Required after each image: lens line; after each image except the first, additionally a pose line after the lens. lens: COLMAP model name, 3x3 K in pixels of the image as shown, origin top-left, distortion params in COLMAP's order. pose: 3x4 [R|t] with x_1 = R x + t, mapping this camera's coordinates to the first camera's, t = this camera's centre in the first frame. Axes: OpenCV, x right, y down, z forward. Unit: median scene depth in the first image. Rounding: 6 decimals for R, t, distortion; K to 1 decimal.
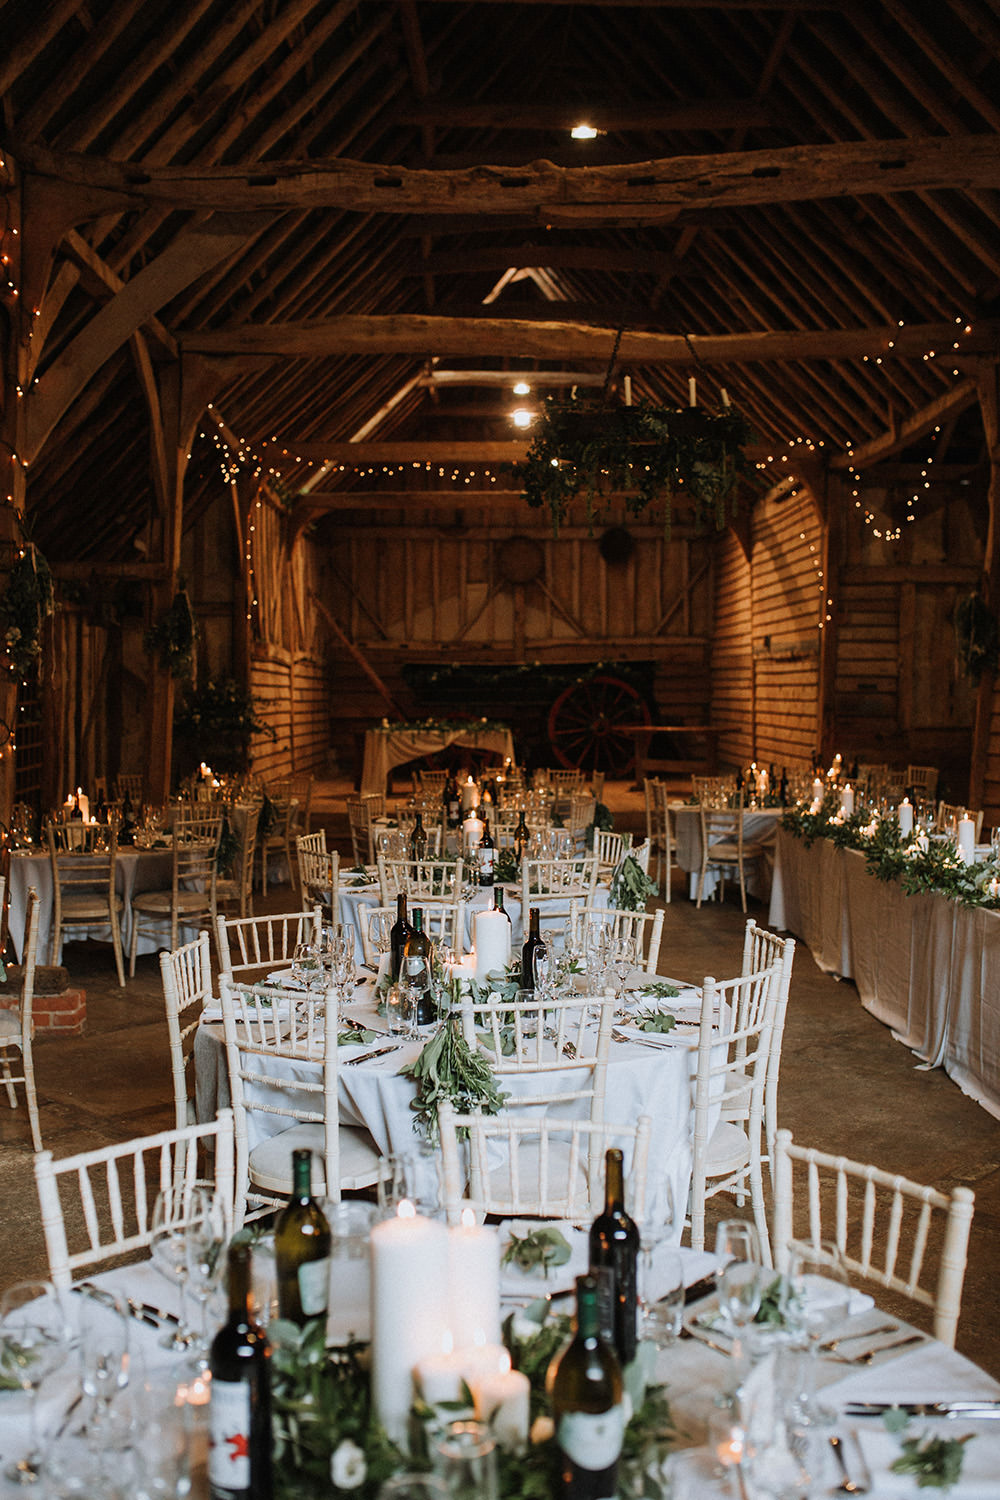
lens RADIAL K [[1588.9, 0, 500.0], [0, 1588.9, 750.0], [0, 0, 1]] dist [-0.030180, 0.041261]
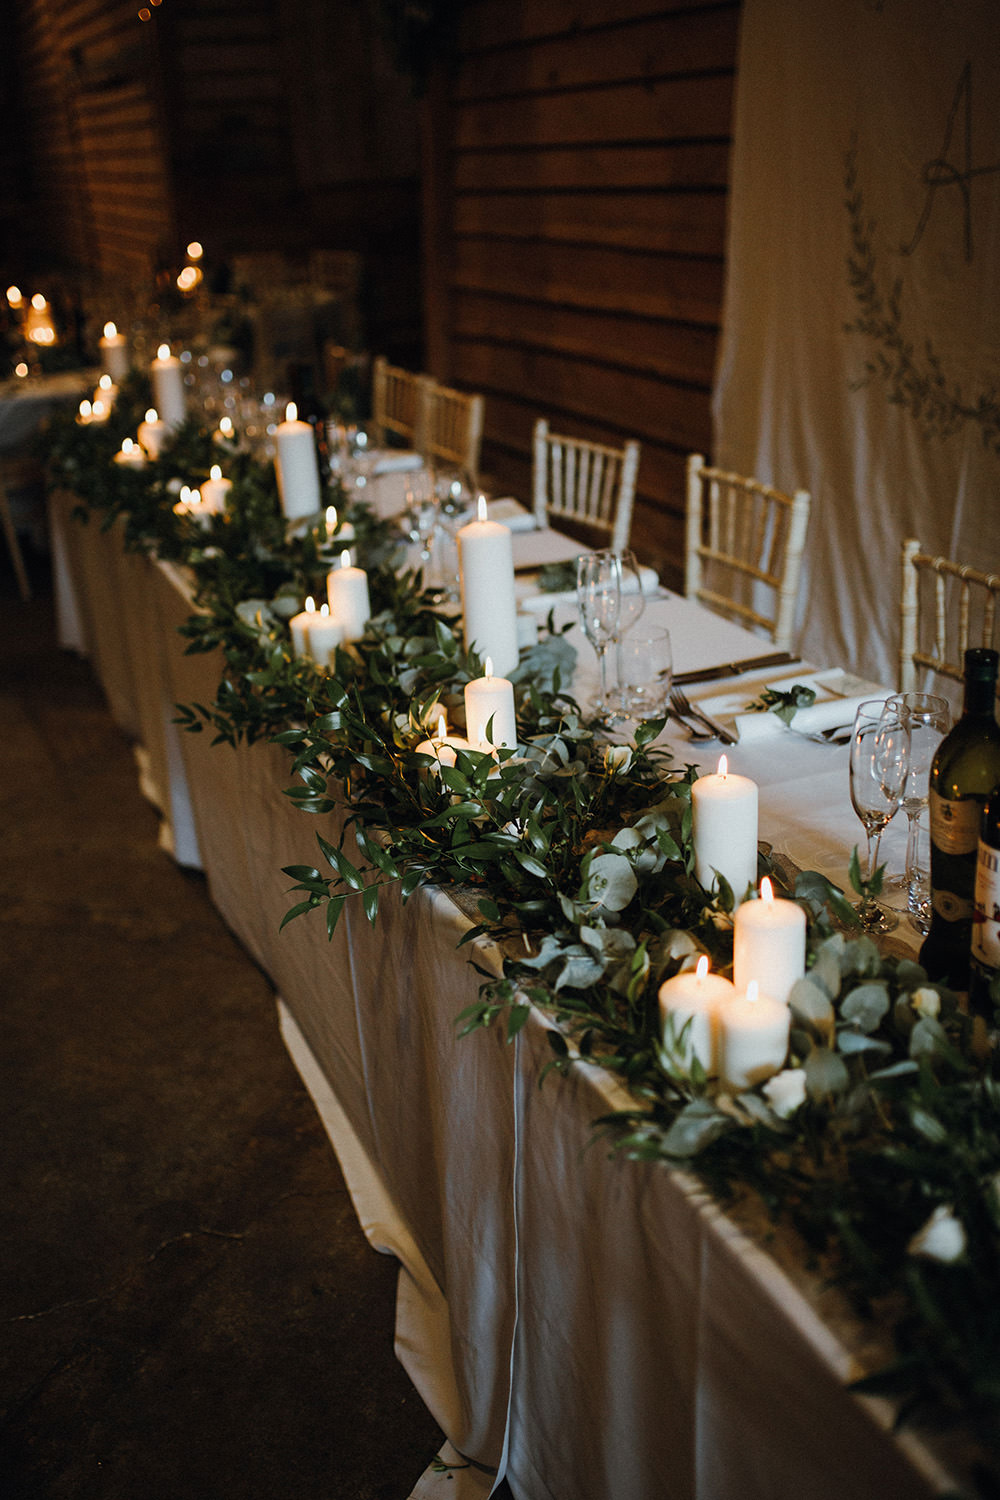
lens RADIAL K [[1588.9, 0, 500.0], [0, 1588.9, 750.0], [0, 0, 1]] dist [-0.030180, 0.041261]
pose [[0.935002, -0.180274, 0.305406, 0.095730], [0.072944, 0.940510, 0.331843, -0.006947], [-0.347060, -0.287996, 0.892529, 0.347685]]
